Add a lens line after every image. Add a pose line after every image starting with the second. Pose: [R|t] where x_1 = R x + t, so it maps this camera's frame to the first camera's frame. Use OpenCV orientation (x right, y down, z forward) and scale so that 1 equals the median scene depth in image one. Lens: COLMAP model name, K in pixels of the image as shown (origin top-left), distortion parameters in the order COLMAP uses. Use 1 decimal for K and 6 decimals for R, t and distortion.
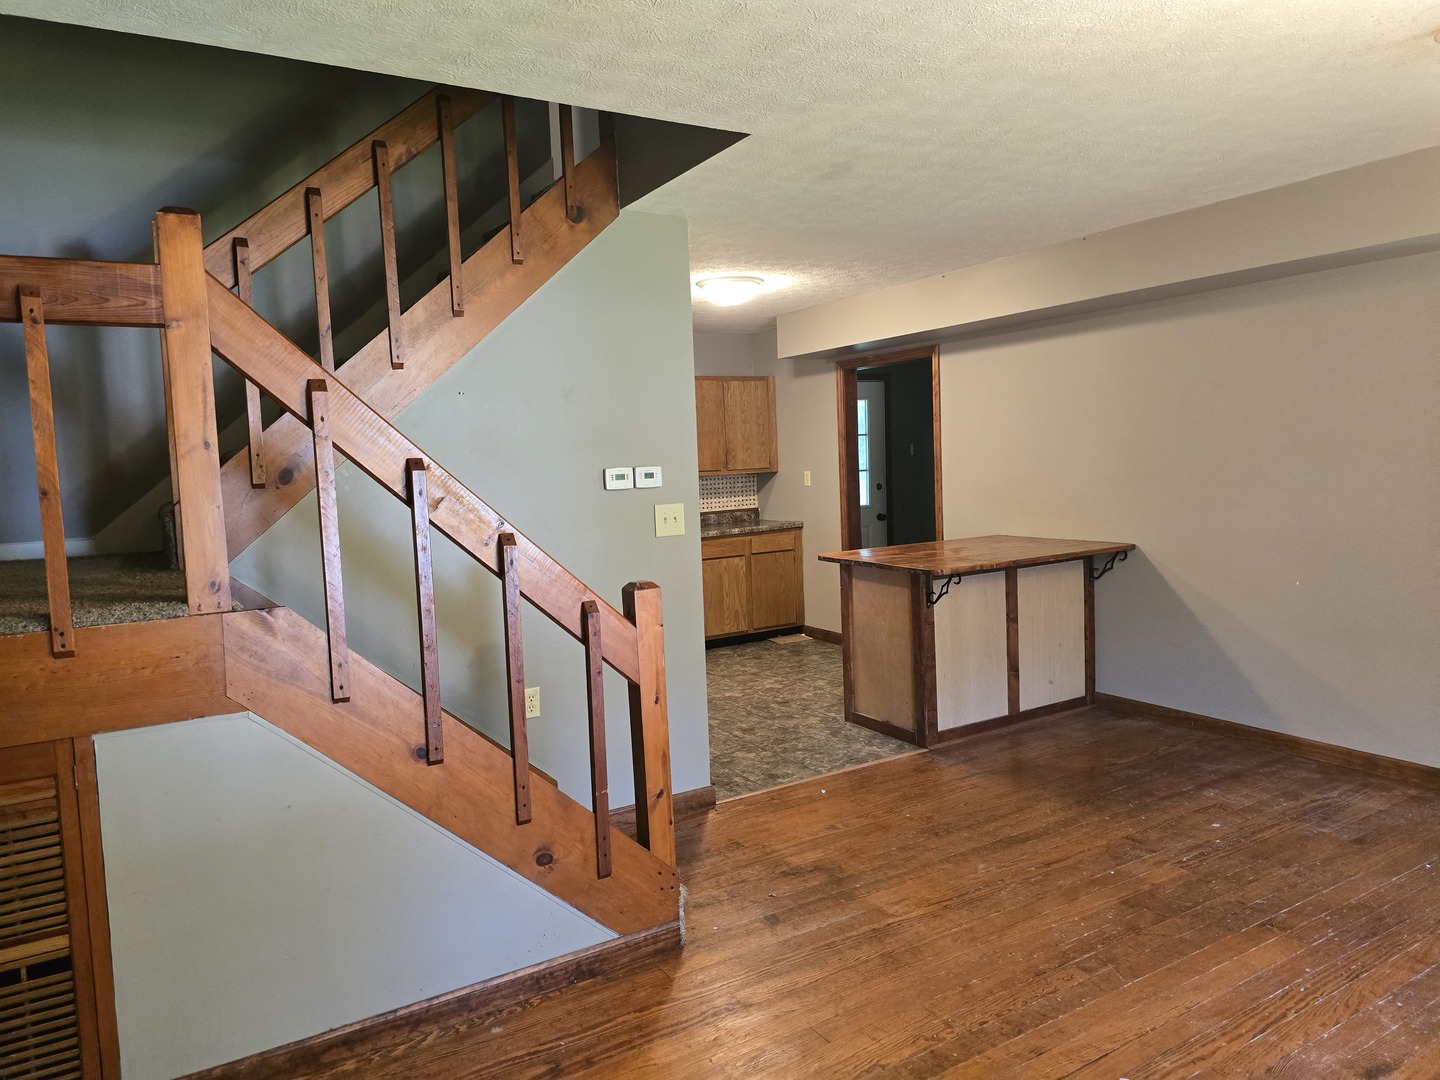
lens RADIAL K [[977.8, 0, 705.2], [0, 977.8, 526.9], [0, 0, 1]] dist [0.027828, -0.004853]
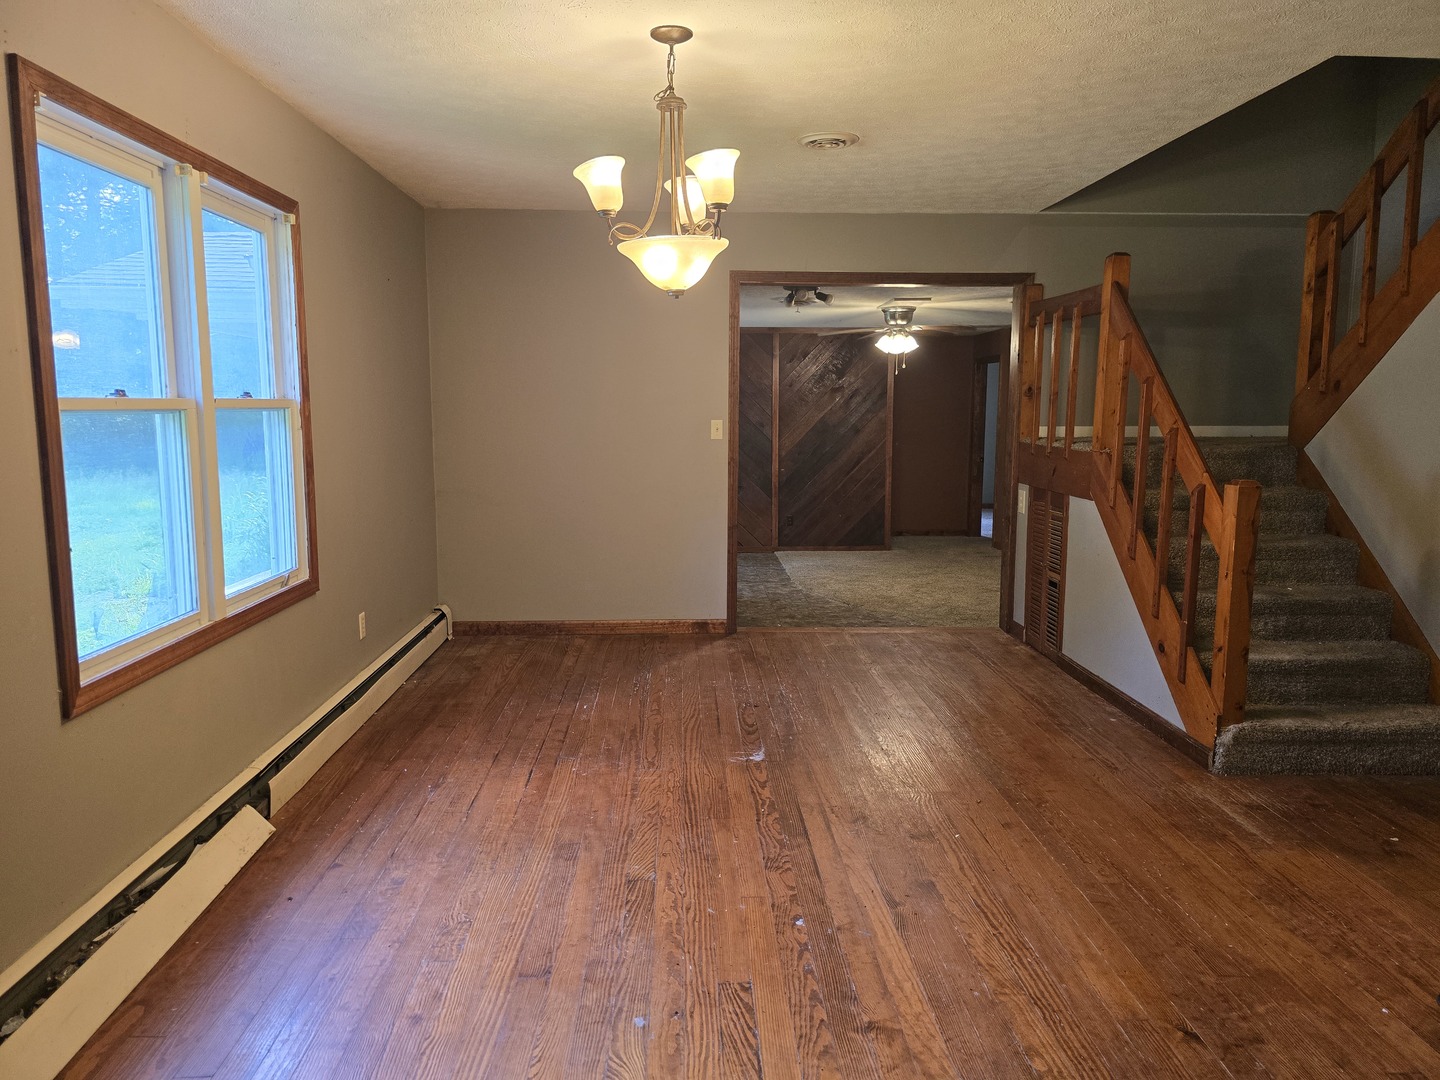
lens RADIAL K [[977.8, 0, 712.1], [0, 977.8, 531.3], [0, 0, 1]] dist [0.027828, -0.004853]
pose [[-0.488047, 0.142273, -0.861144, 1.380313], [-0.056328, 0.979435, 0.193739, -0.084774], [0.870998, 0.143060, -0.469997, 1.034828]]
